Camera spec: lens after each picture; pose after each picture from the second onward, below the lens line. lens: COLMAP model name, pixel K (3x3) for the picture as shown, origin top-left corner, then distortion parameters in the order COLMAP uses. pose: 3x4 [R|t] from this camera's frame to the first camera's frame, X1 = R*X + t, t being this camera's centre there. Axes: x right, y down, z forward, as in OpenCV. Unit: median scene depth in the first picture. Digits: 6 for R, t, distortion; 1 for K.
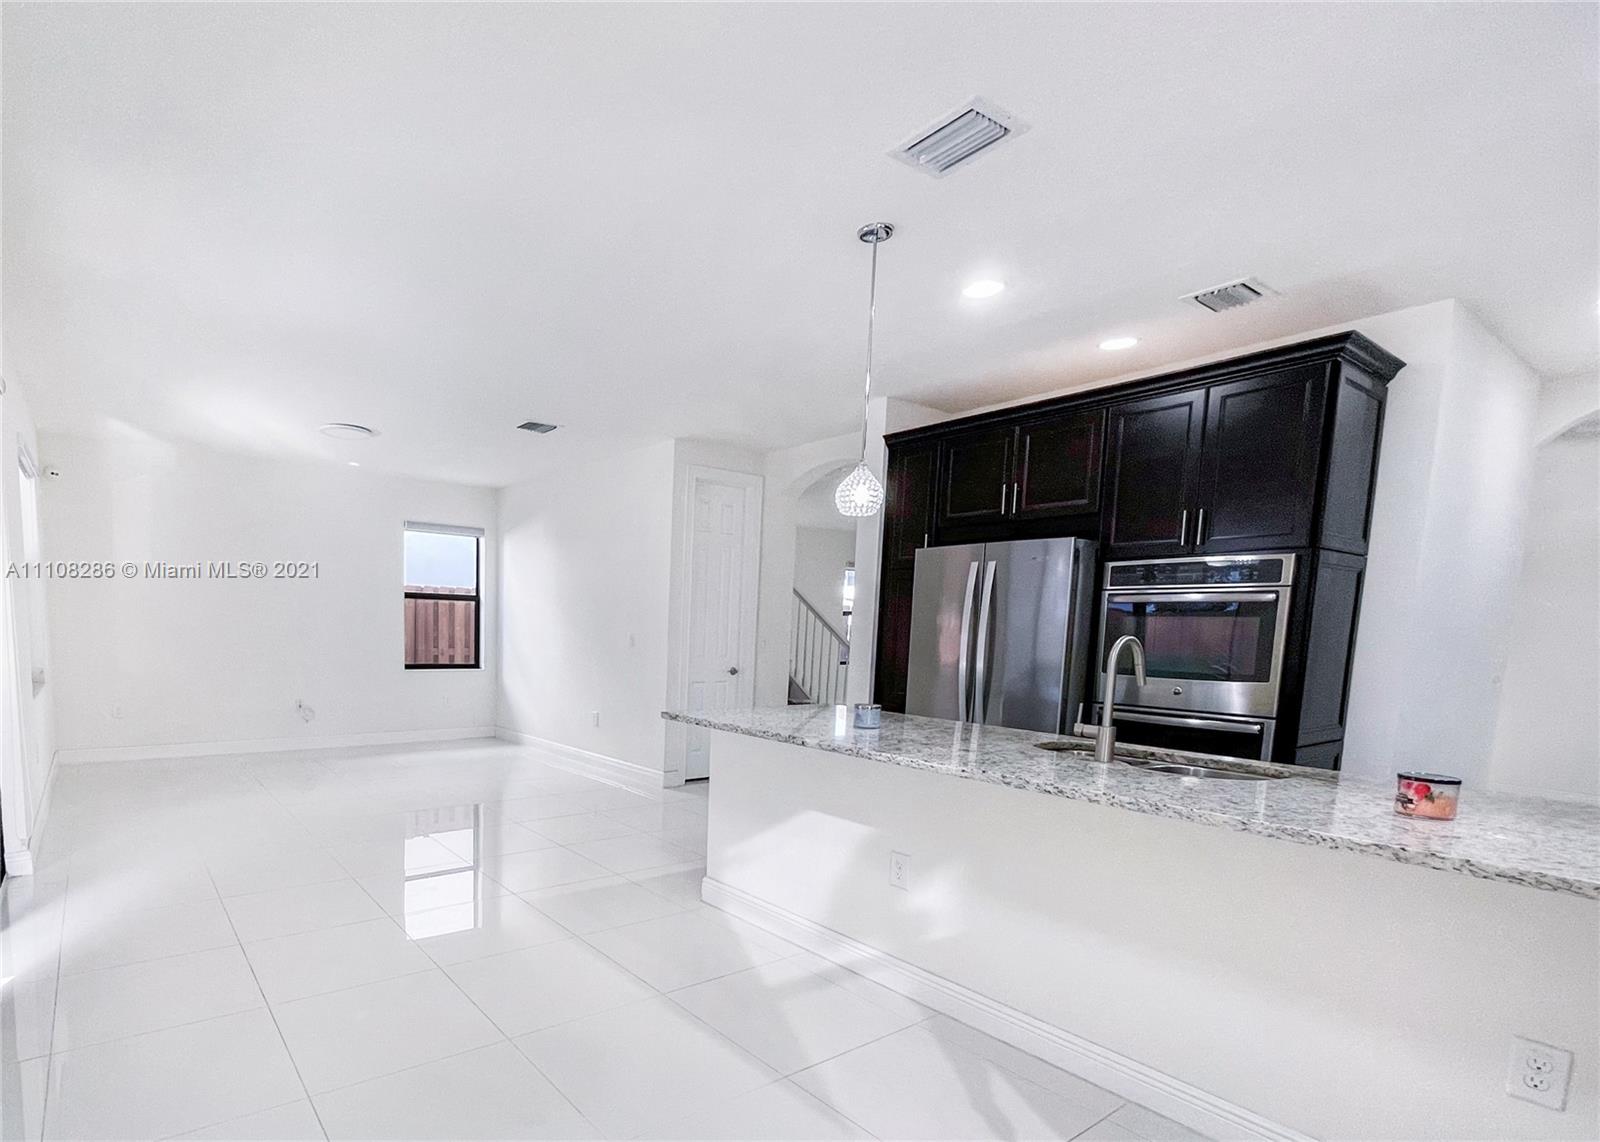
lens RADIAL K [[804.1, 0, 595.9], [0, 804.1, 713.4], [0, 0, 1]] dist [-0.004755, -0.000917]
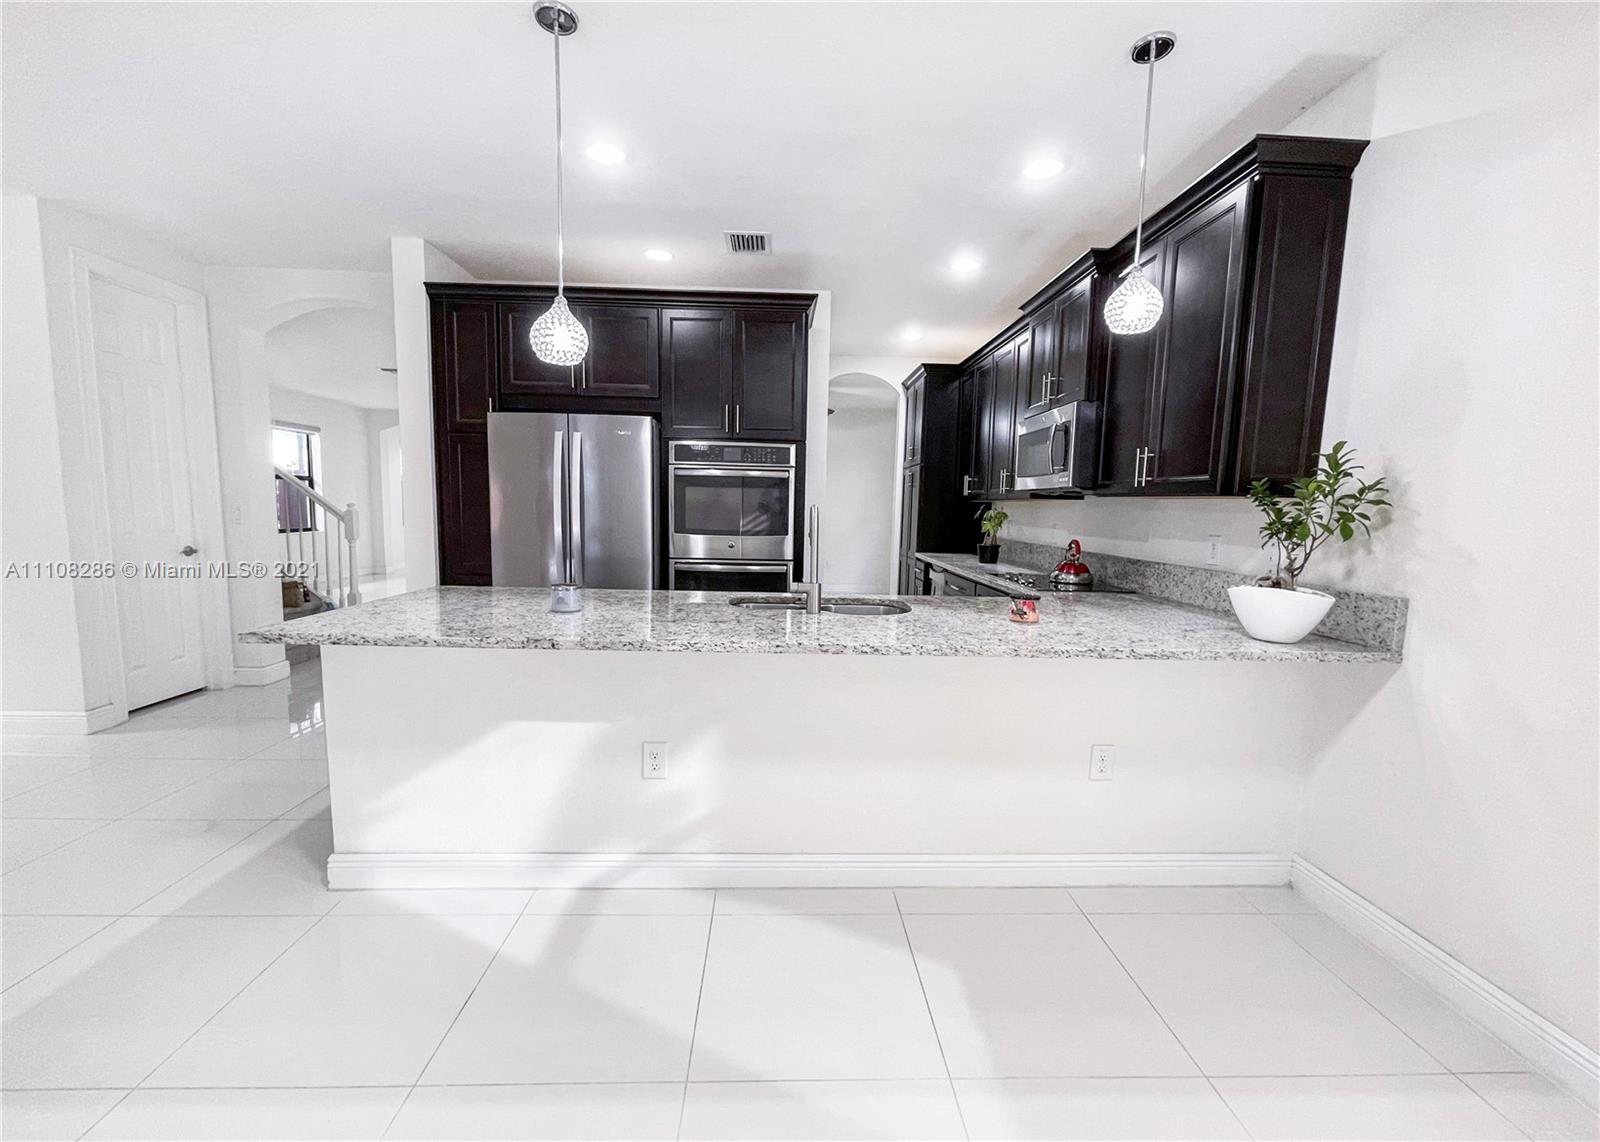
lens RADIAL K [[658.9, 0, 797.4], [0, 658.9, 571.8], [0, 0, 1]] dist [0.006316, 0.000533]
pose [[0.503711, -0.098025, 0.858293, -0.105476], [0.086327, 0.994280, 0.062893, -0.033569], [-0.859548, 0.042414, 0.509292, 0.286775]]
